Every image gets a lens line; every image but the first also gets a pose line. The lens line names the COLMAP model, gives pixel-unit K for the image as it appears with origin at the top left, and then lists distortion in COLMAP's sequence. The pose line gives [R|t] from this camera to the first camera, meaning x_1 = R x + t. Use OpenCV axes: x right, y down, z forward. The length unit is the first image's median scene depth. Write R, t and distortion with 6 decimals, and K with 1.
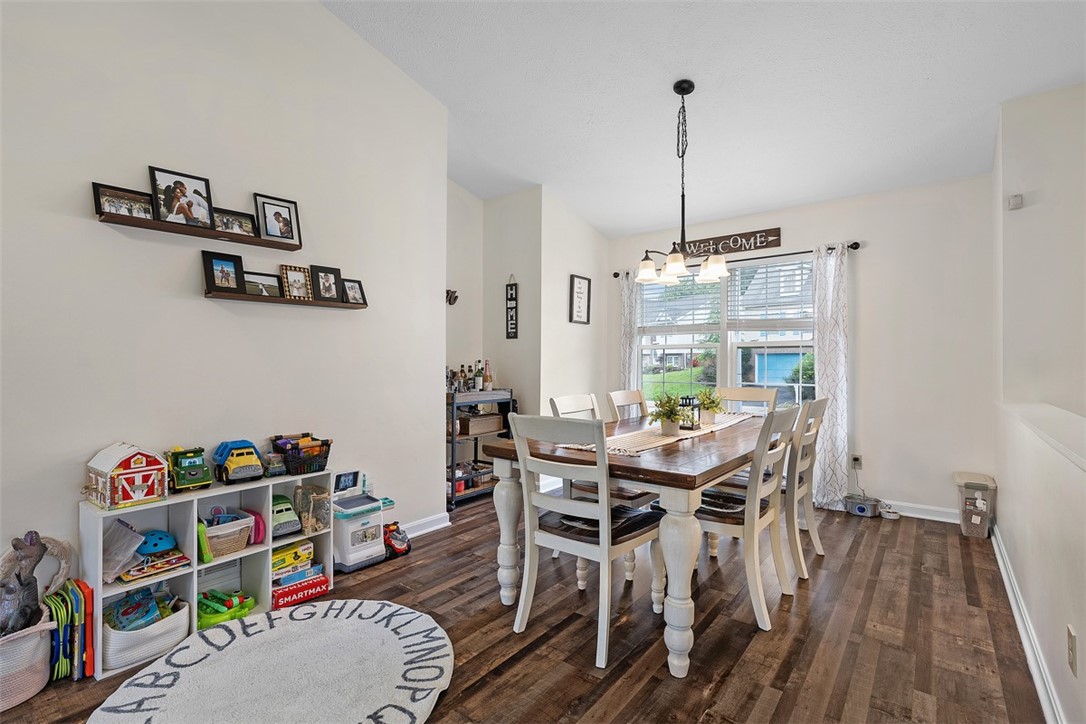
lens RADIAL K [[523.3, 0, 543.6], [0, 523.3, 342.1], [0, 0, 1]] dist [-0.006339, 0.001873]
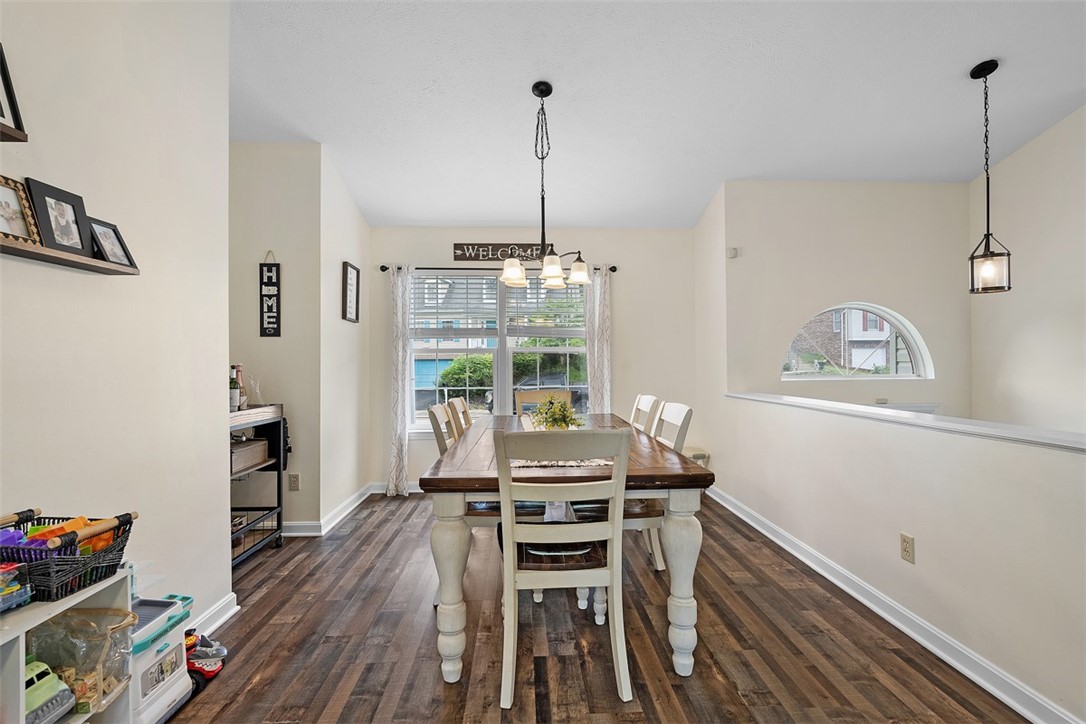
lens RADIAL K [[517.4, 0, 544.4], [0, 517.4, 347.2], [0, 0, 1]] dist [-0.002790, 0.000987]
pose [[0.736547, 0.019807, 0.676096, -0.385838], [-0.018615, 0.999786, -0.009011, 0.011246], [-0.676130, -0.005948, 0.736759, 0.273177]]
